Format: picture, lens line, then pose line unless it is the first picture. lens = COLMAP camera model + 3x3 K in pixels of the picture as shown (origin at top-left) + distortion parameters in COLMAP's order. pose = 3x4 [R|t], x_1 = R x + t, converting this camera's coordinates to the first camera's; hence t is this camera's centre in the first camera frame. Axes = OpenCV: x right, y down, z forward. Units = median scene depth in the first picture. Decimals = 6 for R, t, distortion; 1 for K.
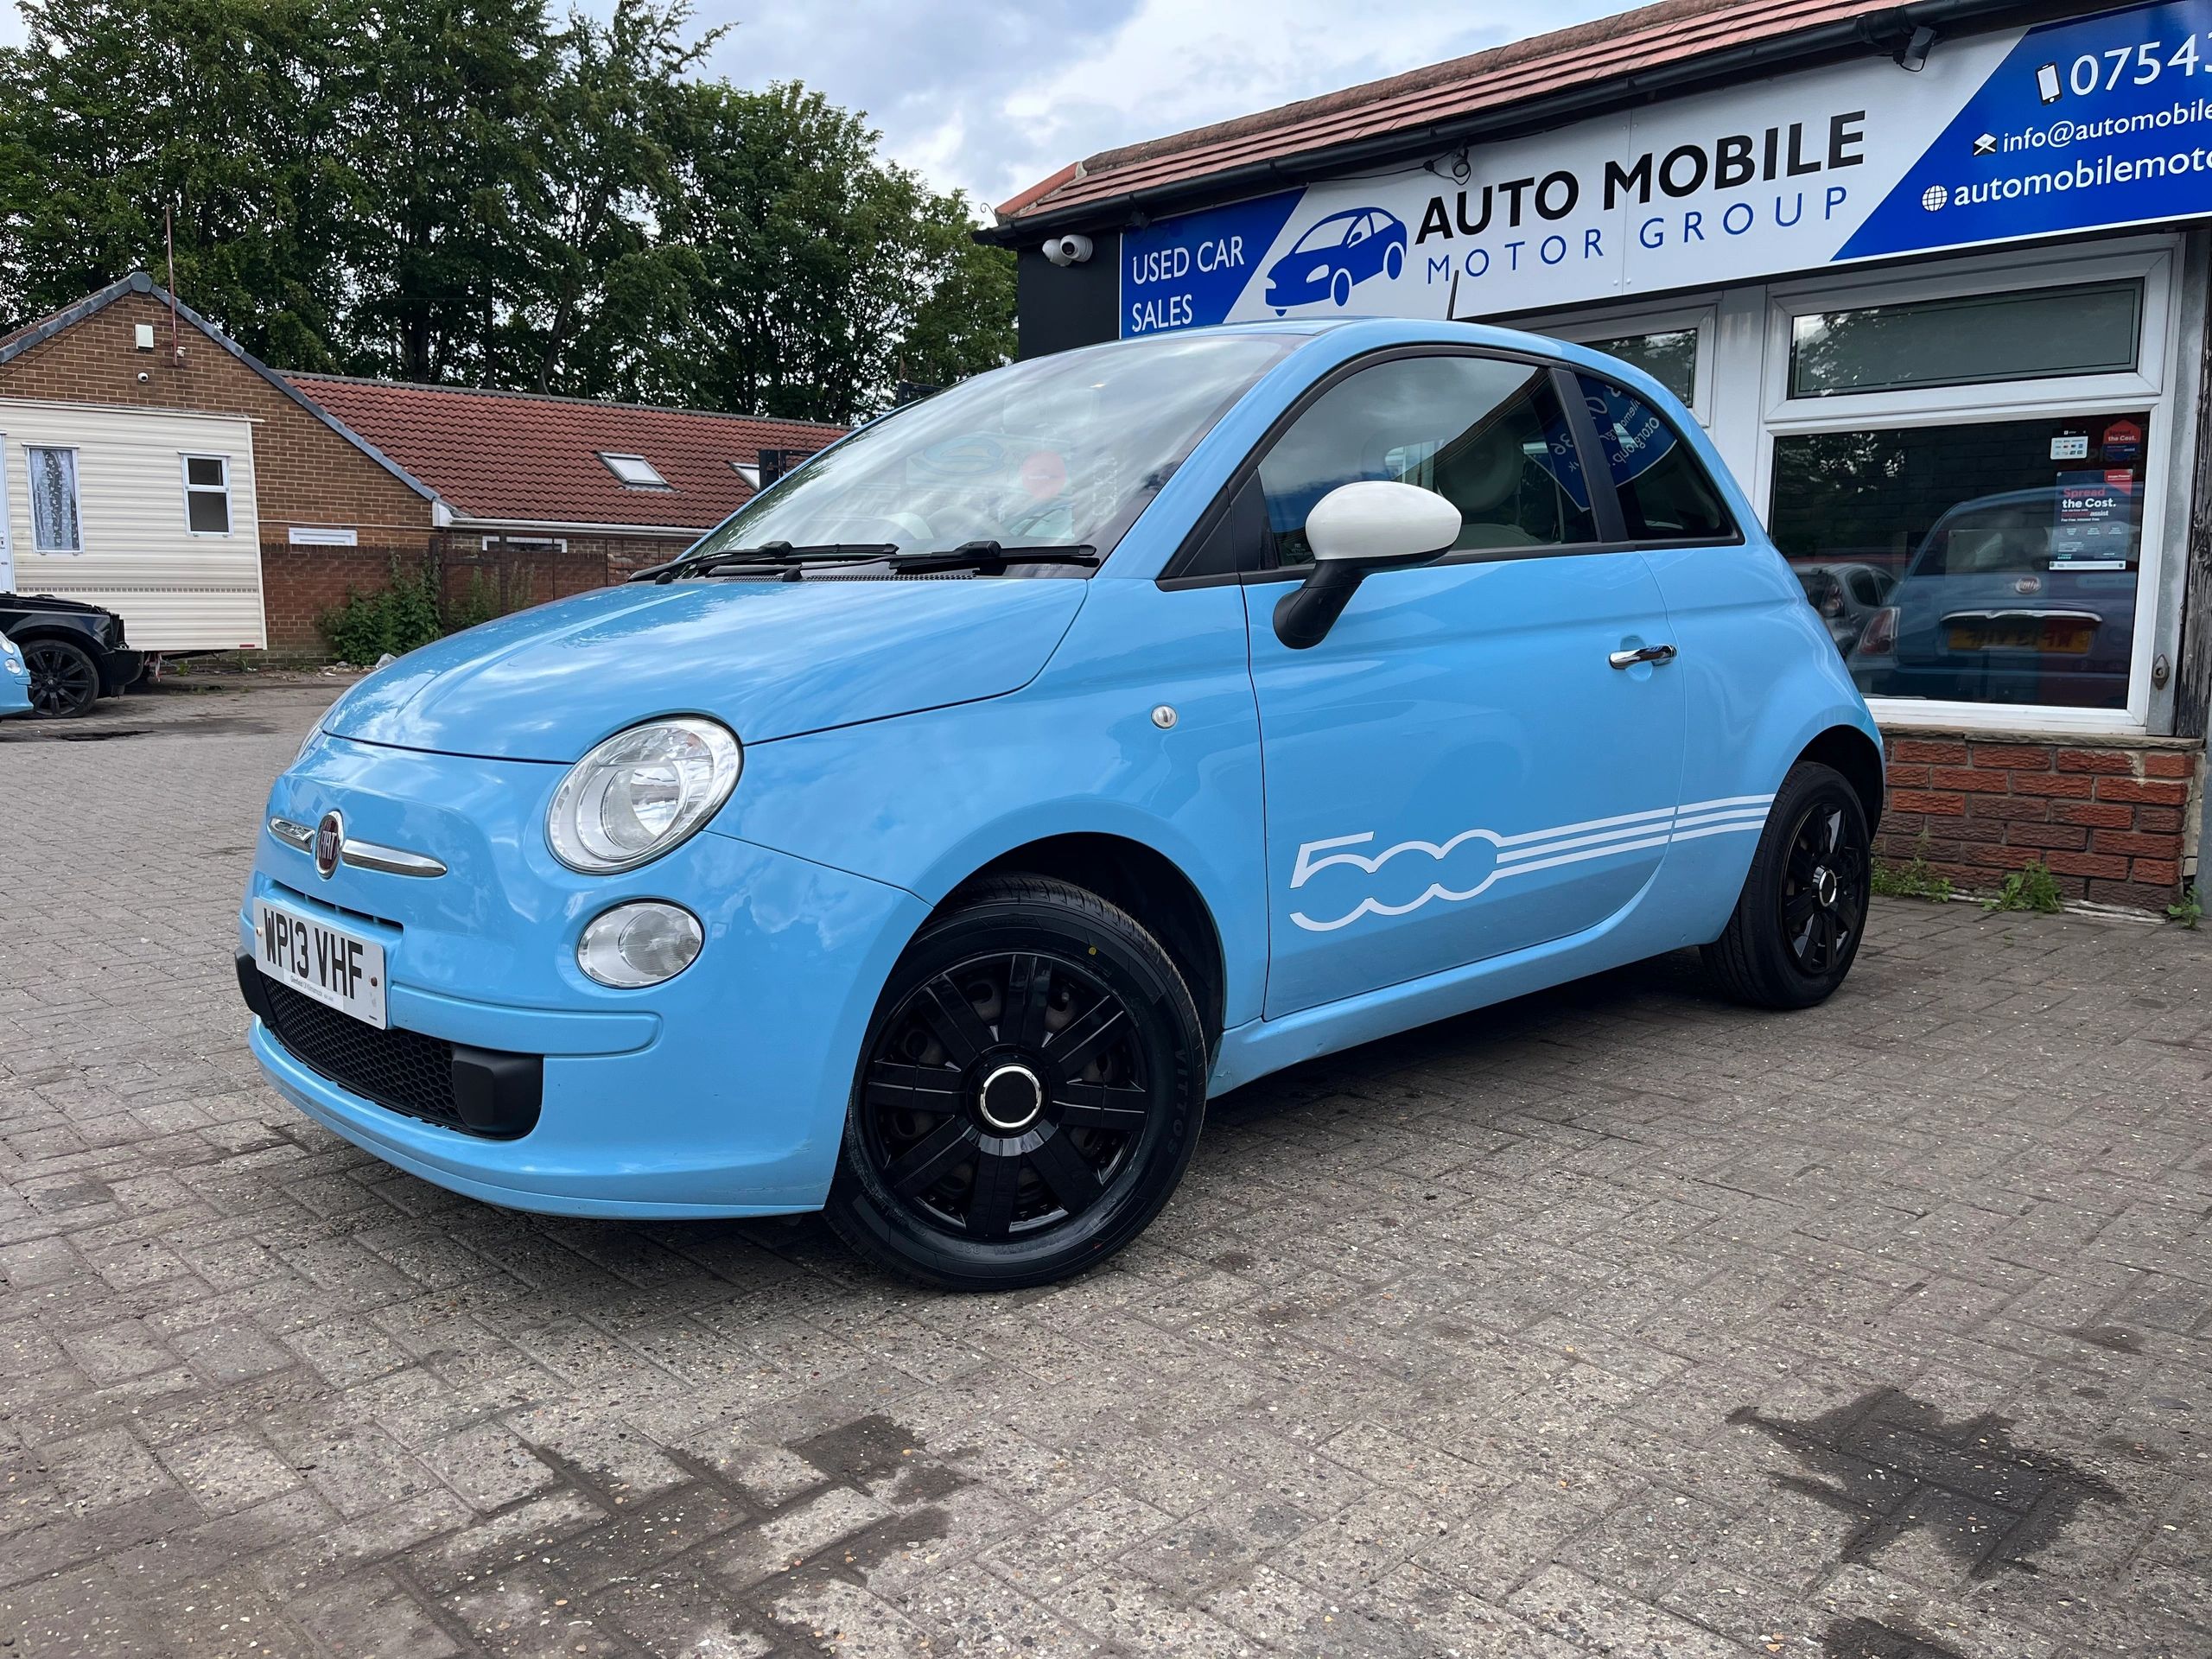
lens RADIAL K [[1669.0, 0, 1110.2], [0, 1669.0, 812.7], [0, 0, 1]] dist [0.073235, -0.099776]
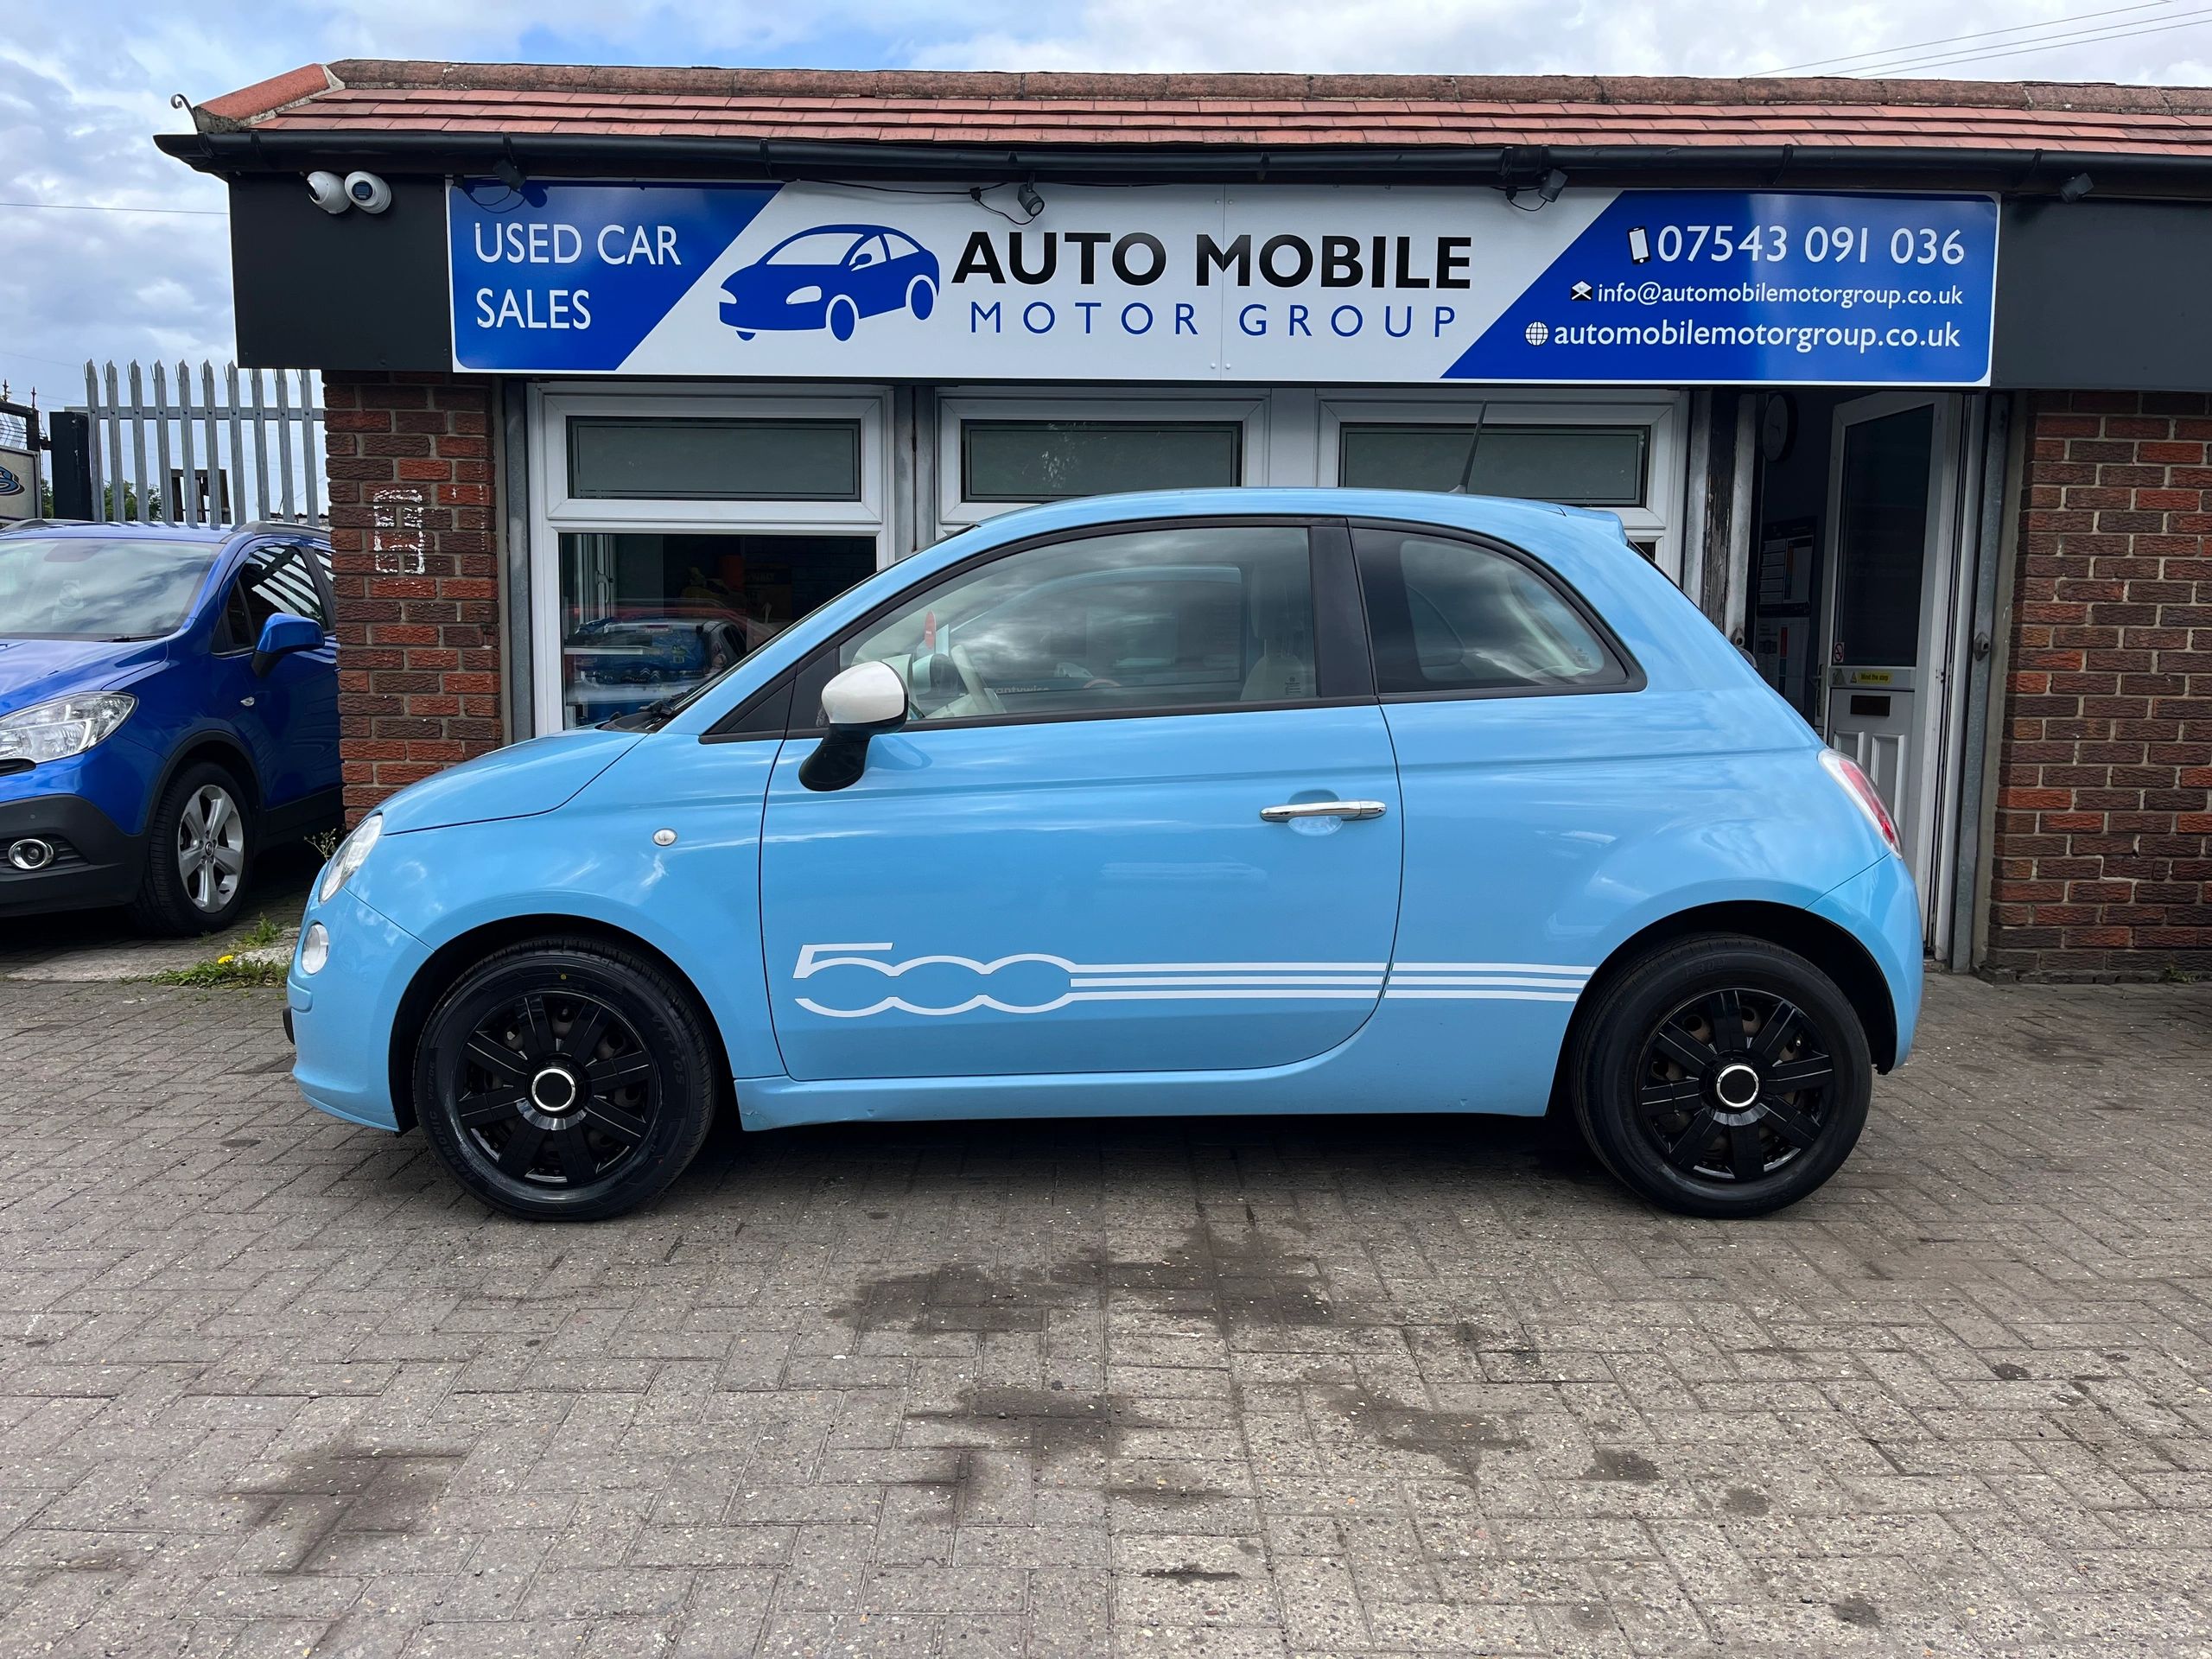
lens RADIAL K [[1665.8, 0, 1099.4], [0, 1665.8, 823.6], [0, 0, 1]] dist [0.039621, -0.037700]
pose [[0.699585, -0.075151, 0.710587, -0.386828], [0.083733, 0.996225, 0.022923, -0.083204], [-0.709627, 0.043463, 0.703236, 0.379205]]
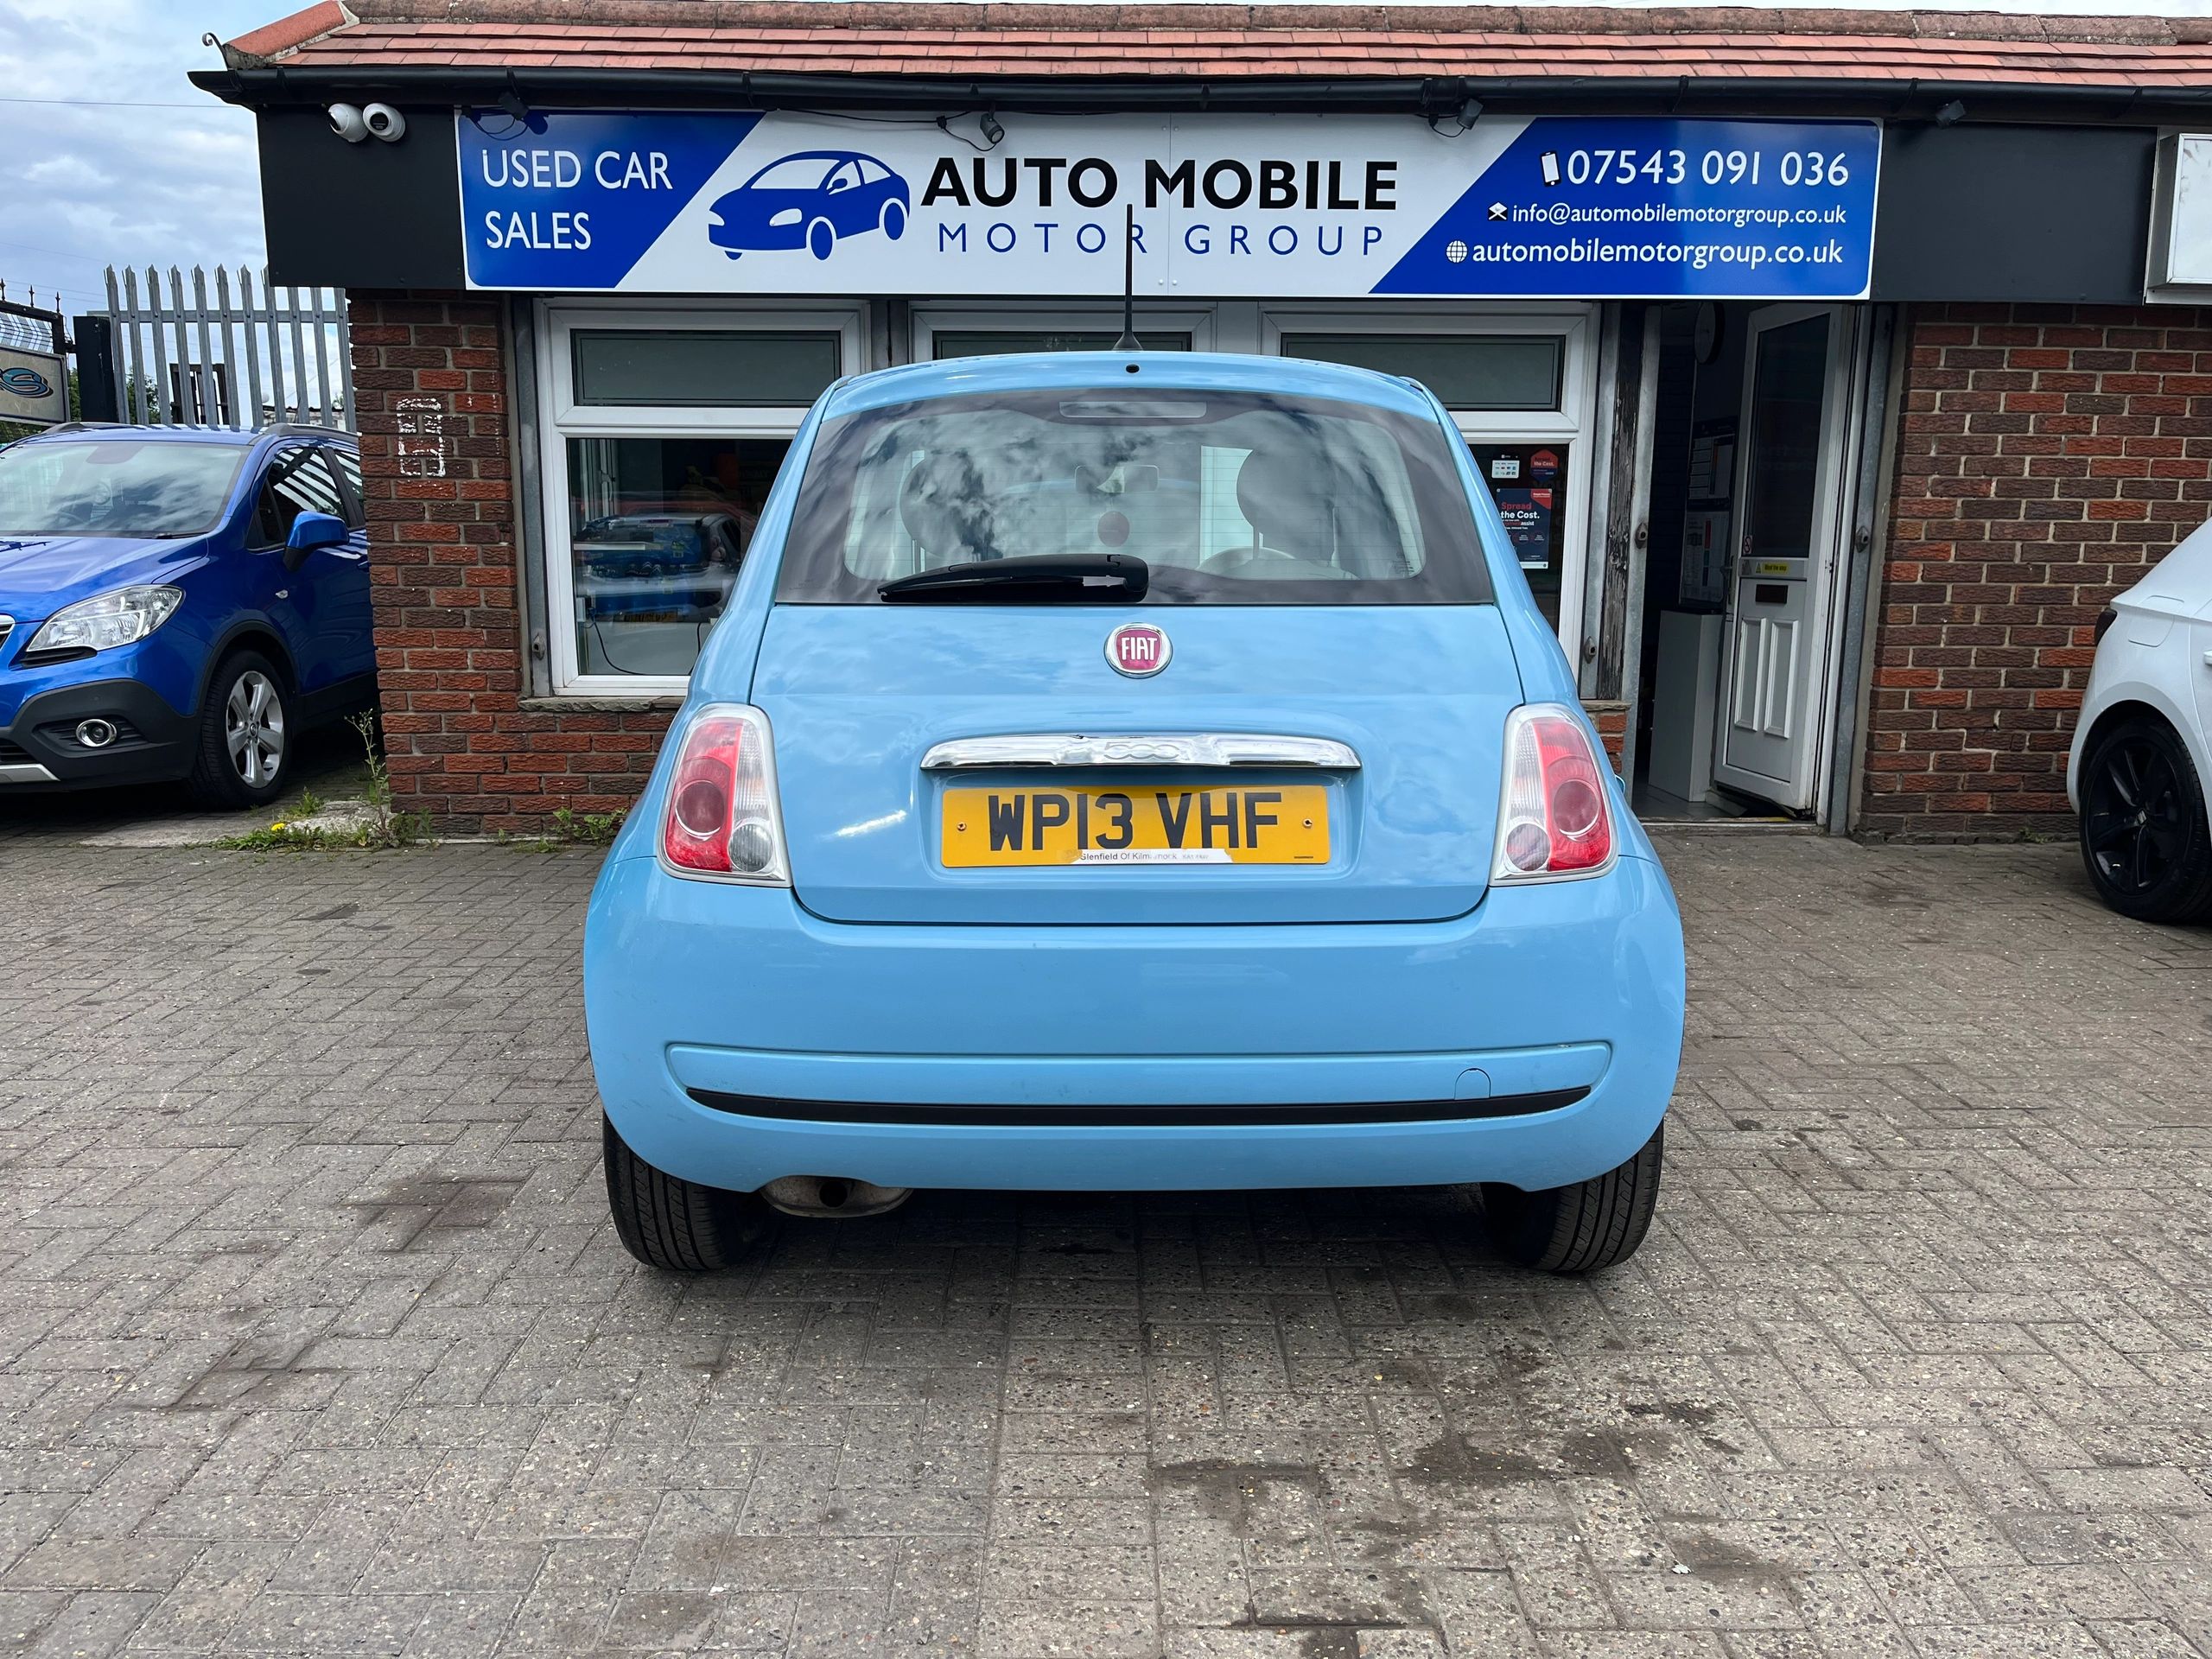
lens RADIAL K [[1659.2, 0, 1107.4], [0, 1659.2, 834.5], [0, 0, 1]] dist [0.055205, -0.070406]
pose [[0.698322, -0.127073, 0.704414, -0.439252], [0.086682, 0.991886, 0.092999, -0.075017], [-0.710515, -0.003883, 0.703671, 0.291802]]
